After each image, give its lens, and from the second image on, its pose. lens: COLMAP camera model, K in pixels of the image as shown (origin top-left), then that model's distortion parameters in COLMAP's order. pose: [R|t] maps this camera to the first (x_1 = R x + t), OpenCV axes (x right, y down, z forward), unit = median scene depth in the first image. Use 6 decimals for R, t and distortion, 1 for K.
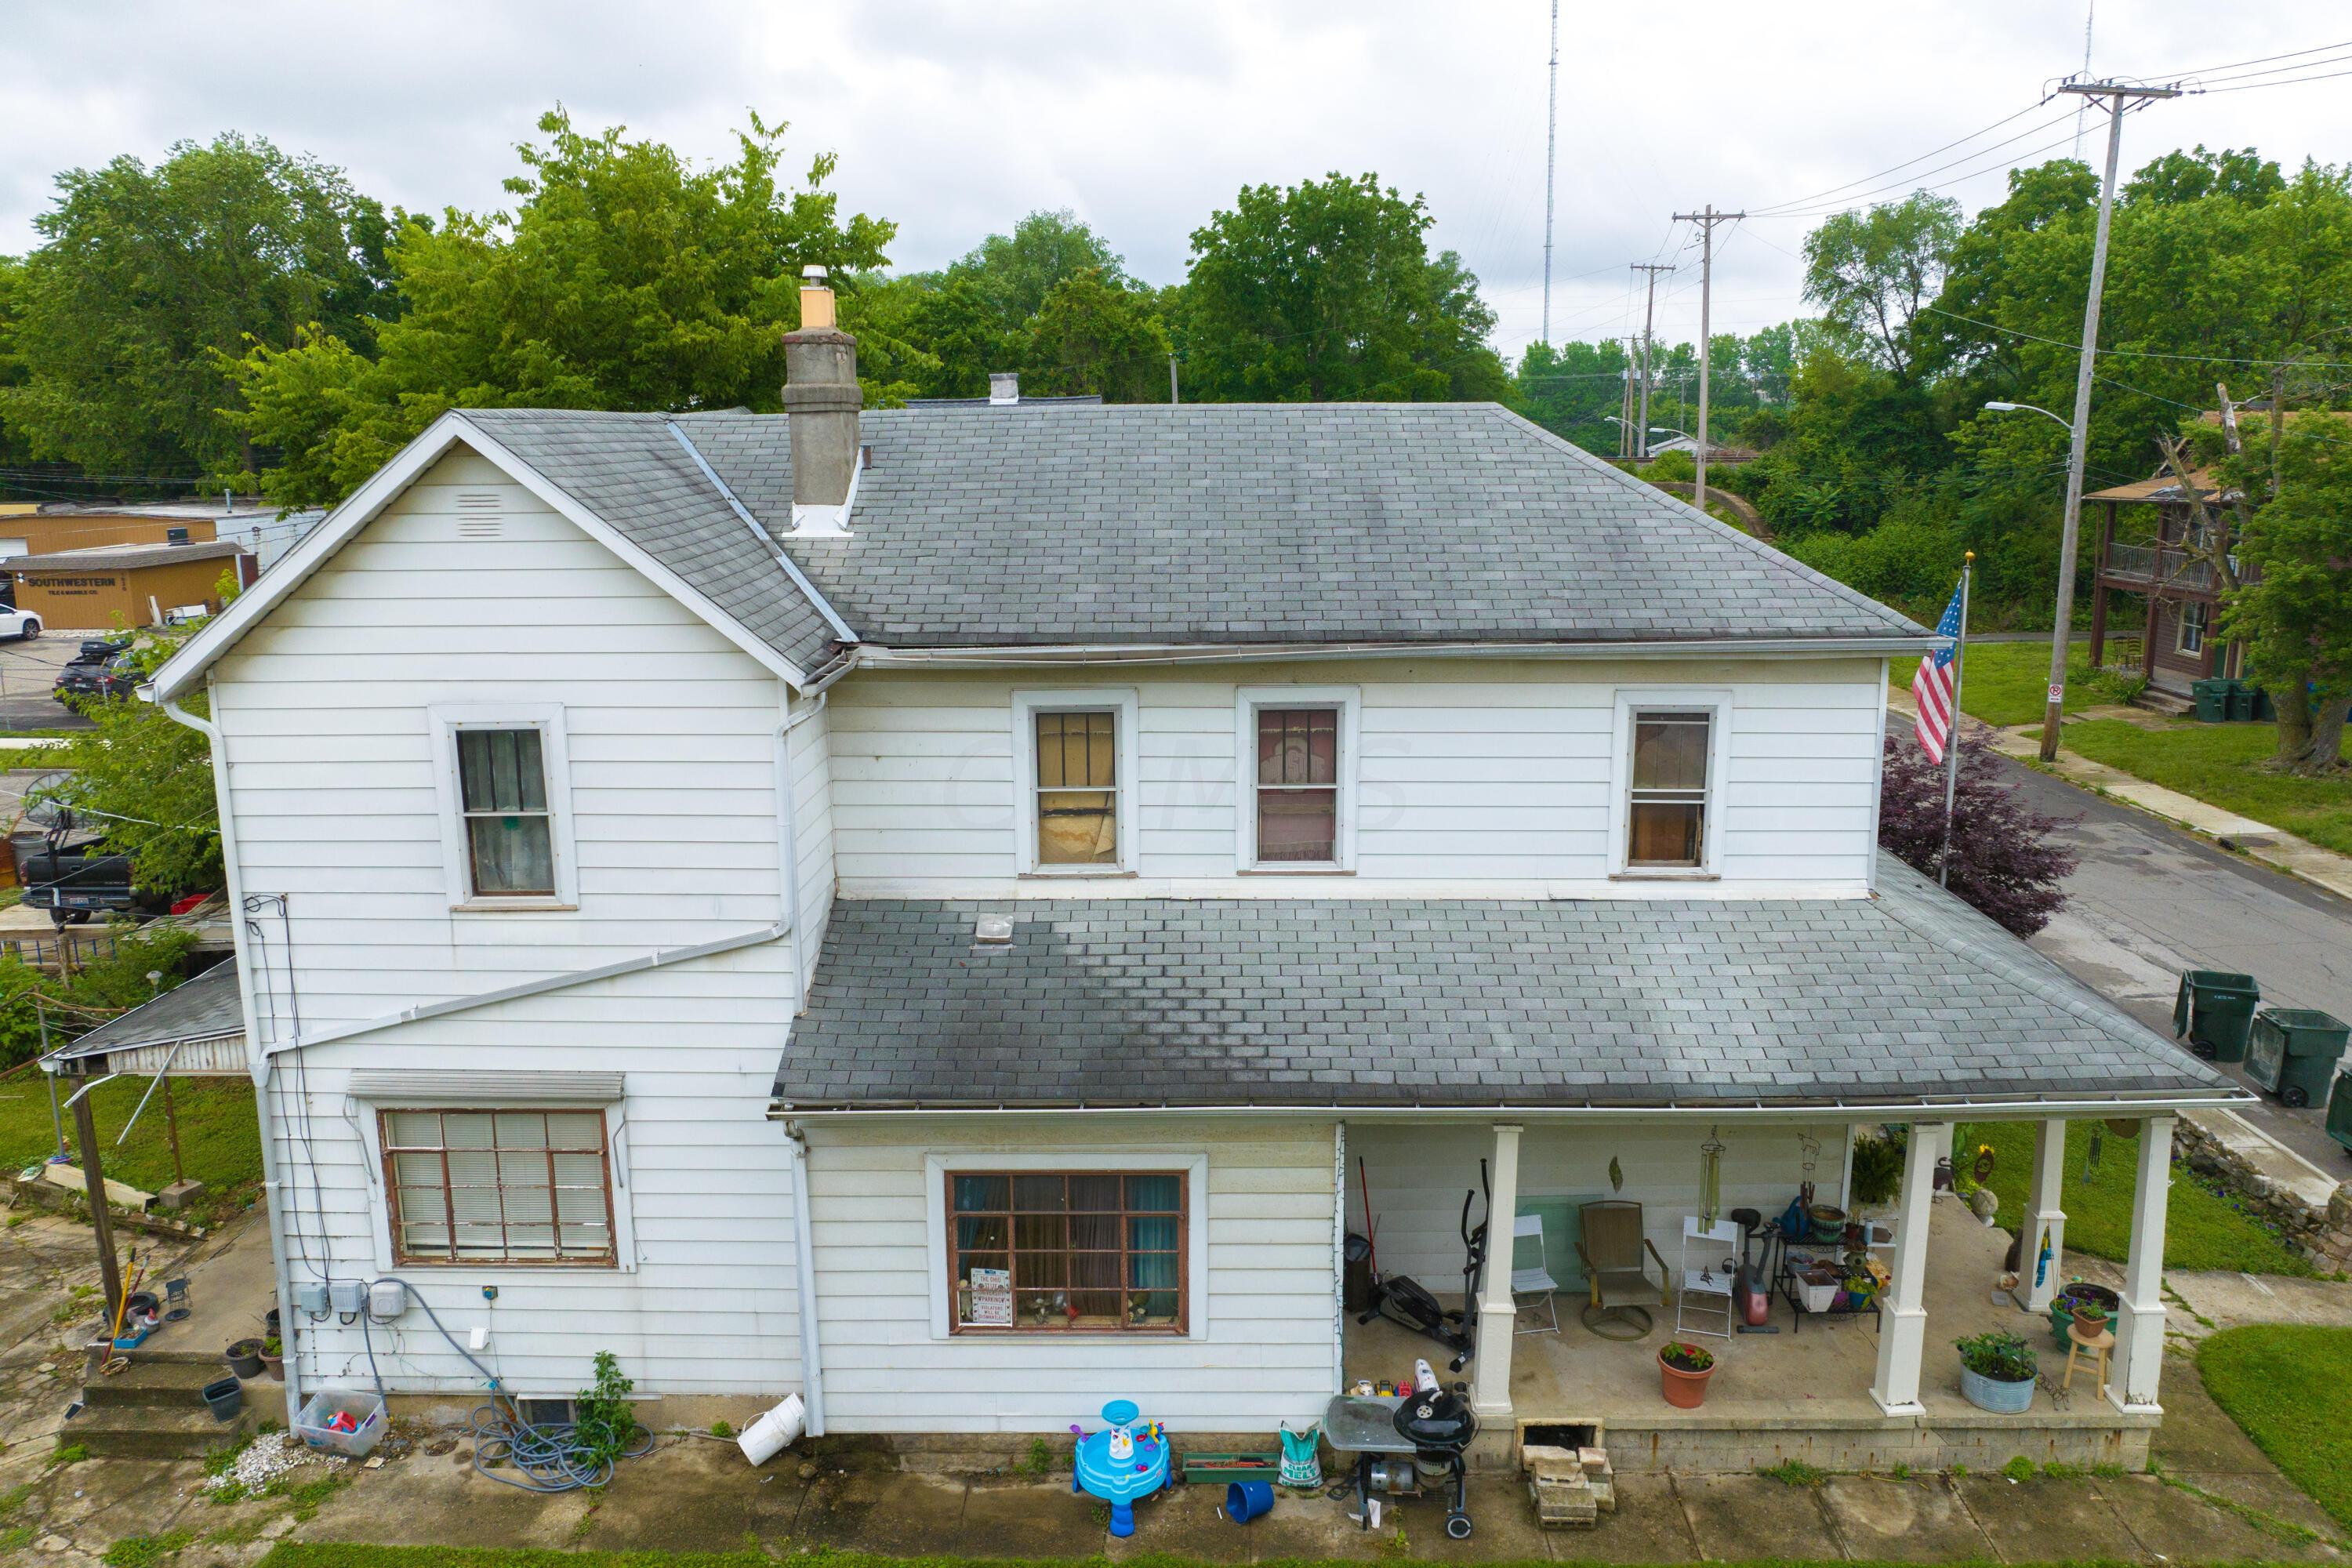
lens RADIAL K [[1637.9, 0, 1176.0], [0, 1637.9, 784.0], [0, 0, 1]] dist [-0.031271, 0.001733]
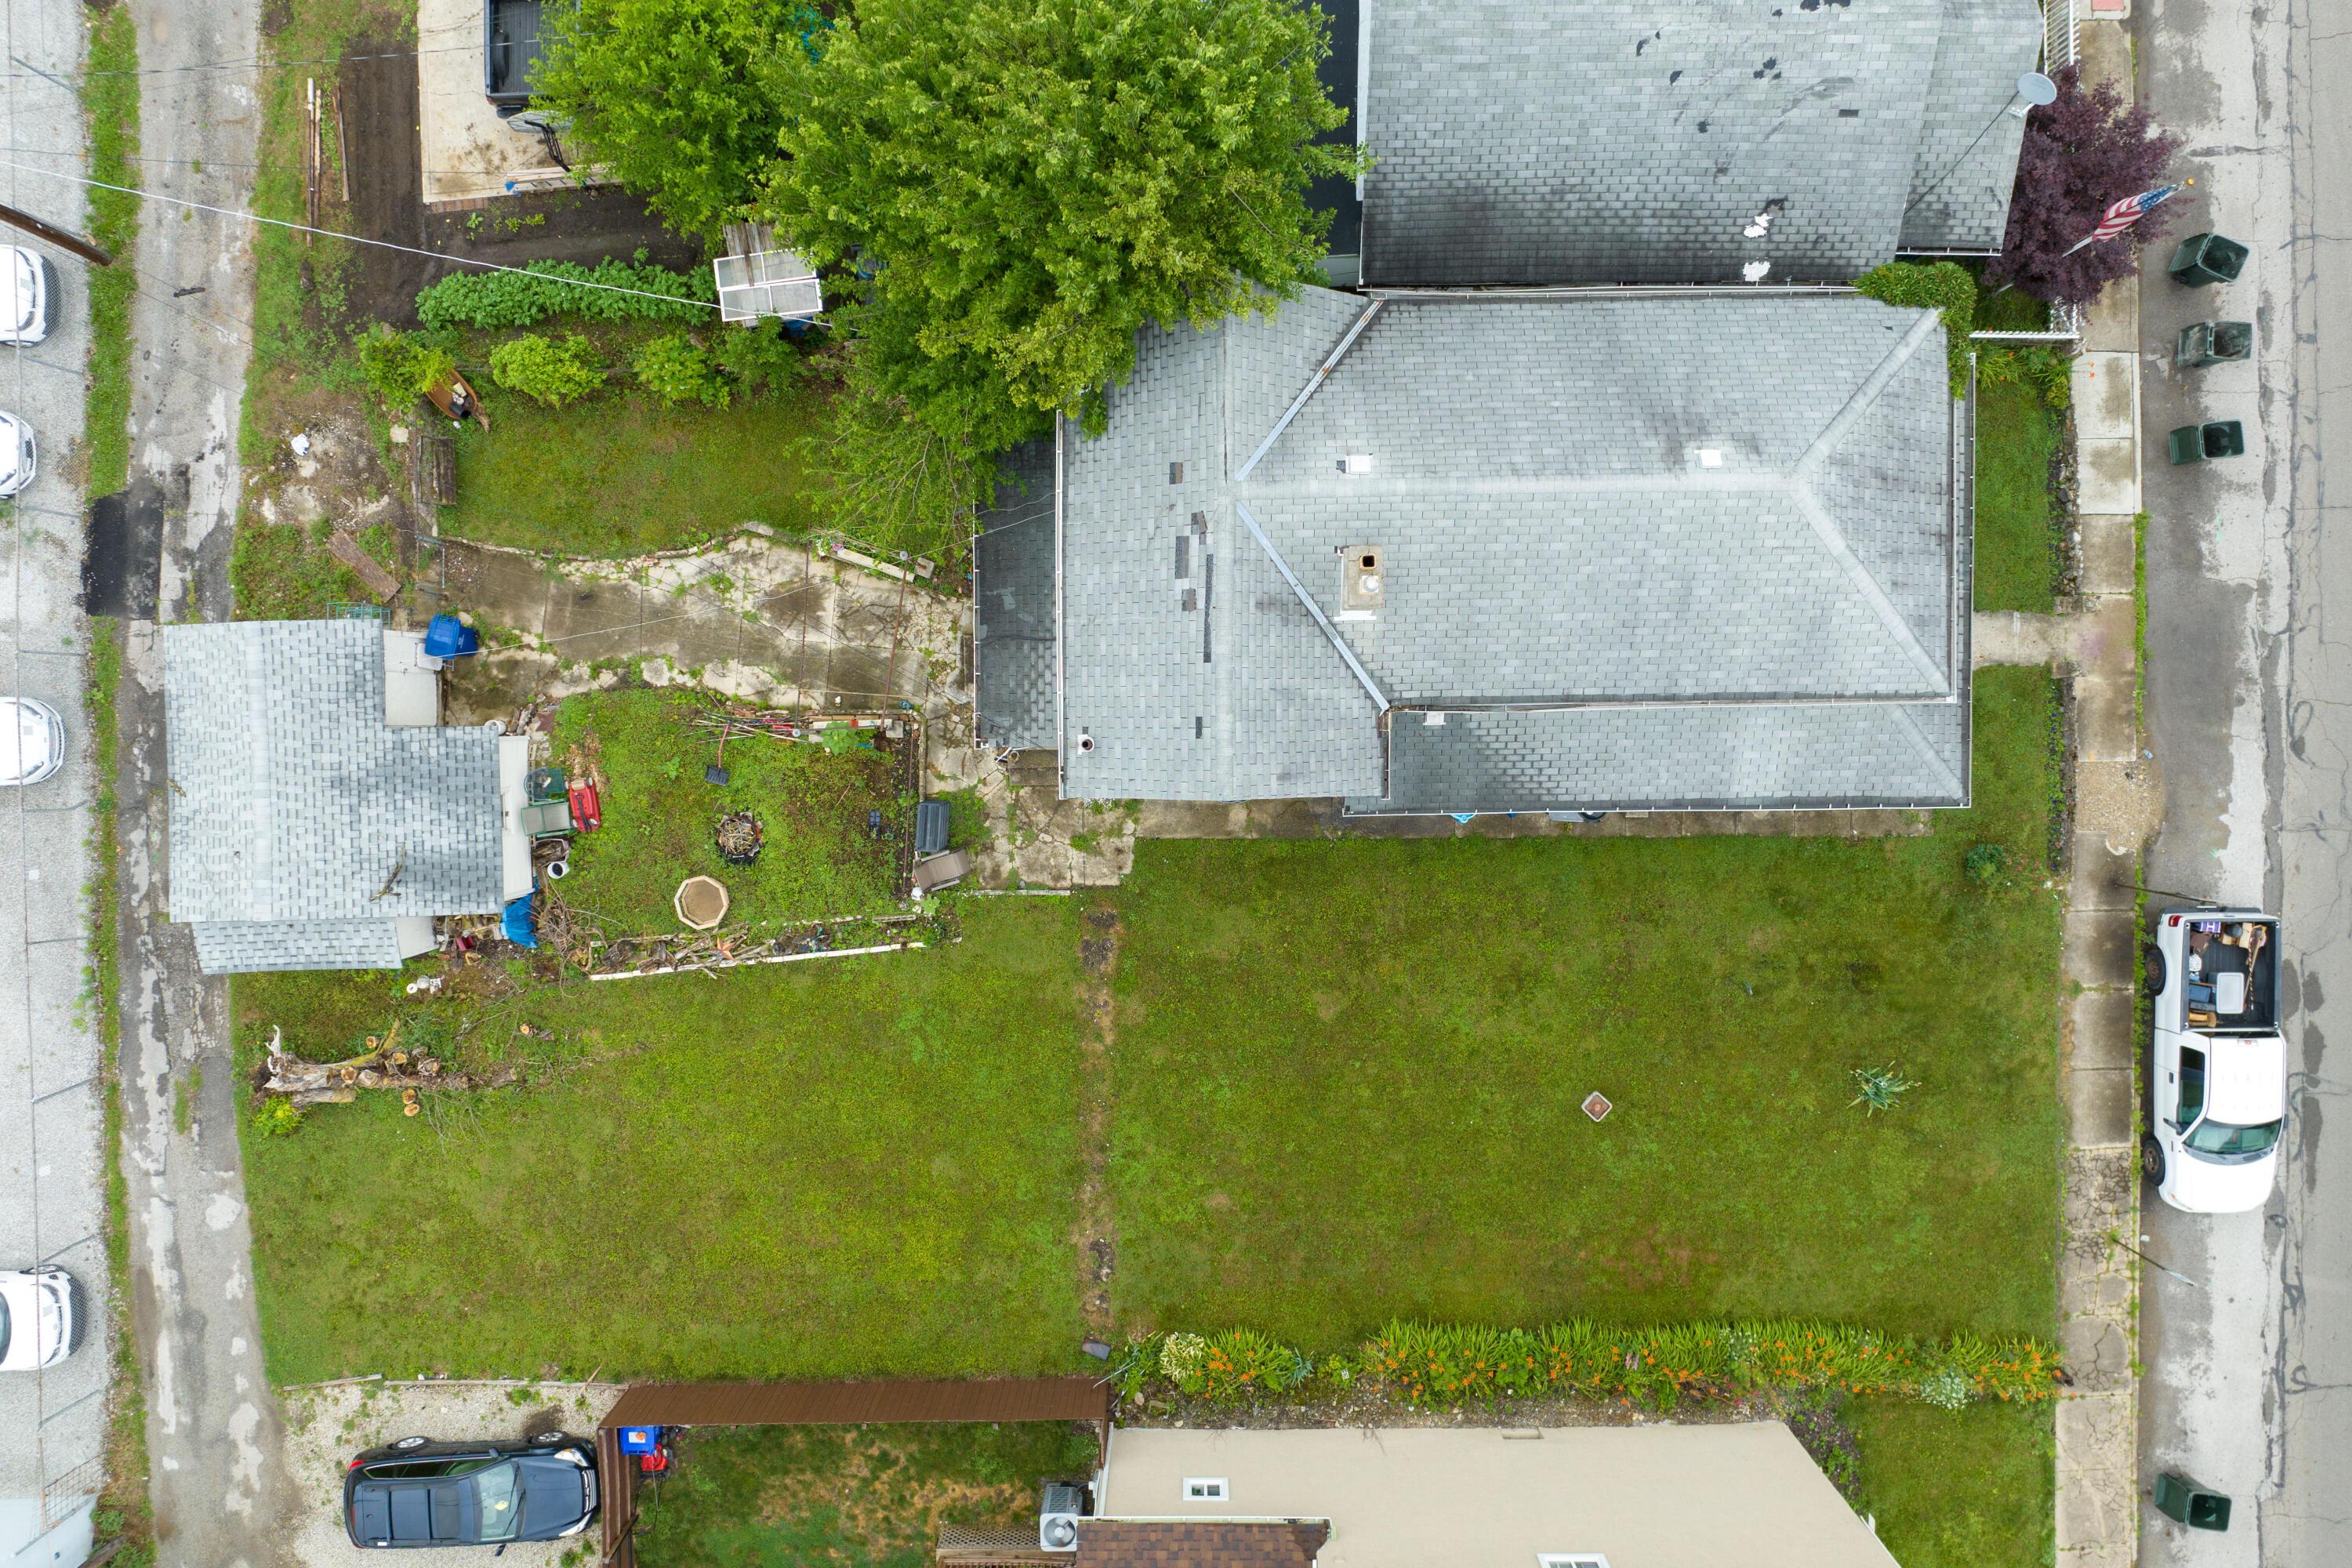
lens RADIAL K [[1593.9, 0, 1173.1], [0, 1593.9, 745.7], [0, 0, 1]] dist [-0.021460, 0.003137]
pose [[0.999280, -0.036895, -0.008887, -0.439816], [0.015735, 0.189721, 0.981712, -1.946125], [-0.034535, -0.981145, 0.190165, 0.617126]]
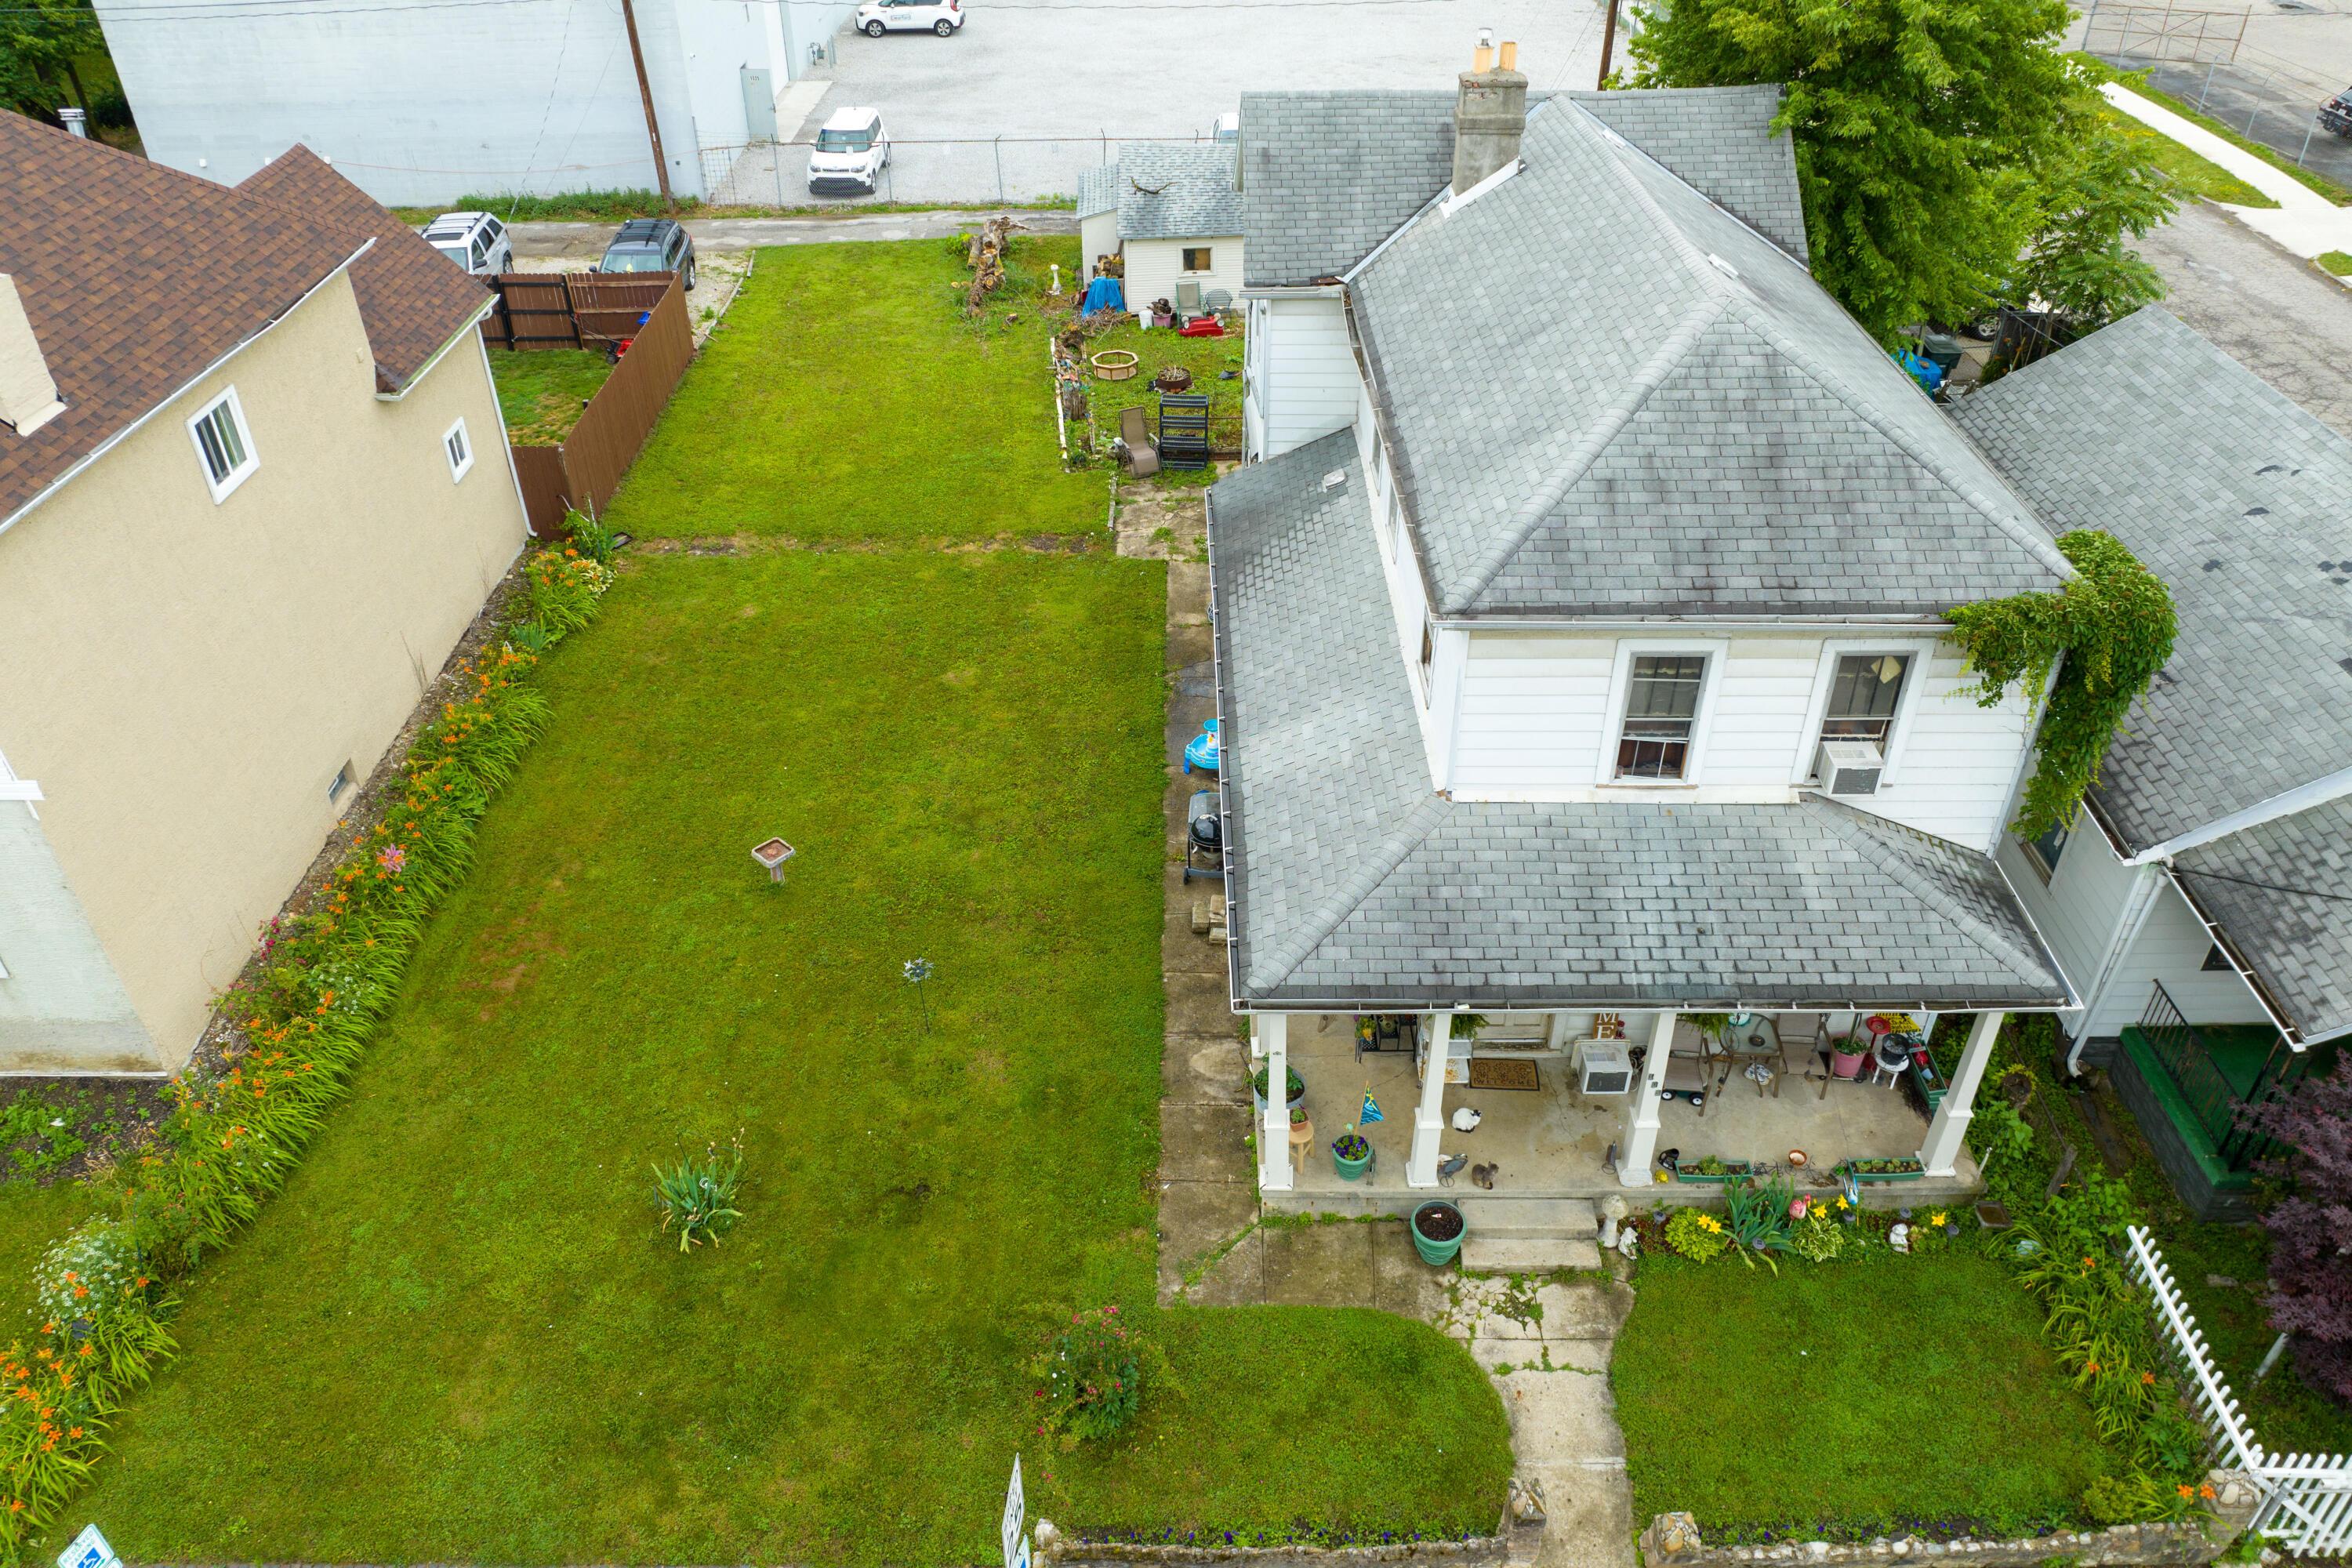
lens RADIAL K [[1650.2, 0, 1176.0], [0, 1650.2, 784.0], [0, 0, 1]] dist [0.000883, 0.000203]
pose [[0.032161, 0.582481, -0.812208, 1.532786], [-0.200272, 0.799903, 0.565726, -0.580353], [0.979212, 0.144468, 0.142380, 0.672510]]
